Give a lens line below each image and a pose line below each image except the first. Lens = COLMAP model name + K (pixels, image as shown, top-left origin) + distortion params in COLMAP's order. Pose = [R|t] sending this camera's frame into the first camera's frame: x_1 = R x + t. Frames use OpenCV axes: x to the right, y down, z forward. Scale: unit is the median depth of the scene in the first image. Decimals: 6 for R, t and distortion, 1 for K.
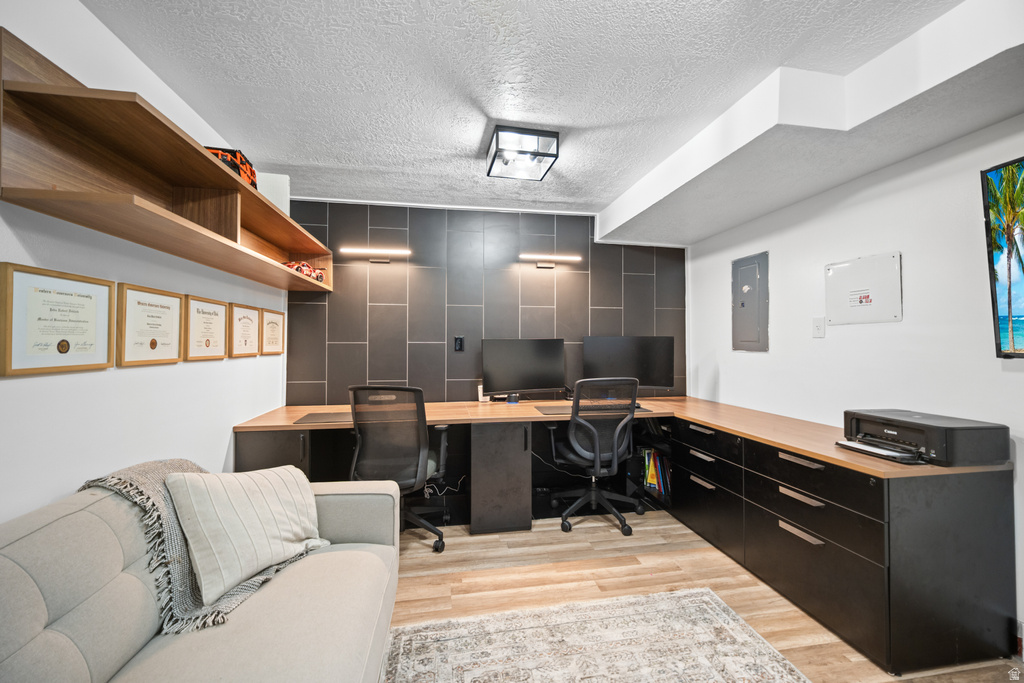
lens RADIAL K [[420.3, 0, 509.4], [0, 420.3, 337.1], [0, 0, 1]] dist [-0.005014, 0.000829]
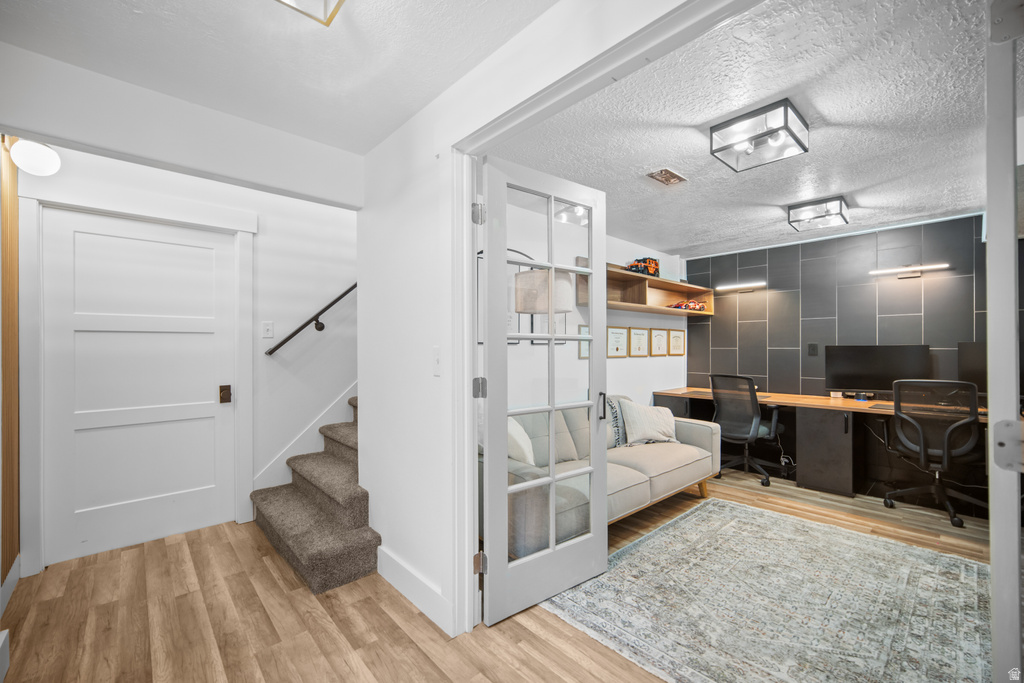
lens RADIAL K [[420.3, 0, 508.2], [0, 420.3, 346.1], [0, 0, 1]] dist [-0.005014, 0.000829]
pose [[0.531632, -0.002737, -0.846971, 0.587080], [0.010032, 0.999945, 0.003066, -0.009387], [0.846916, -0.010127, 0.531630, -0.556838]]
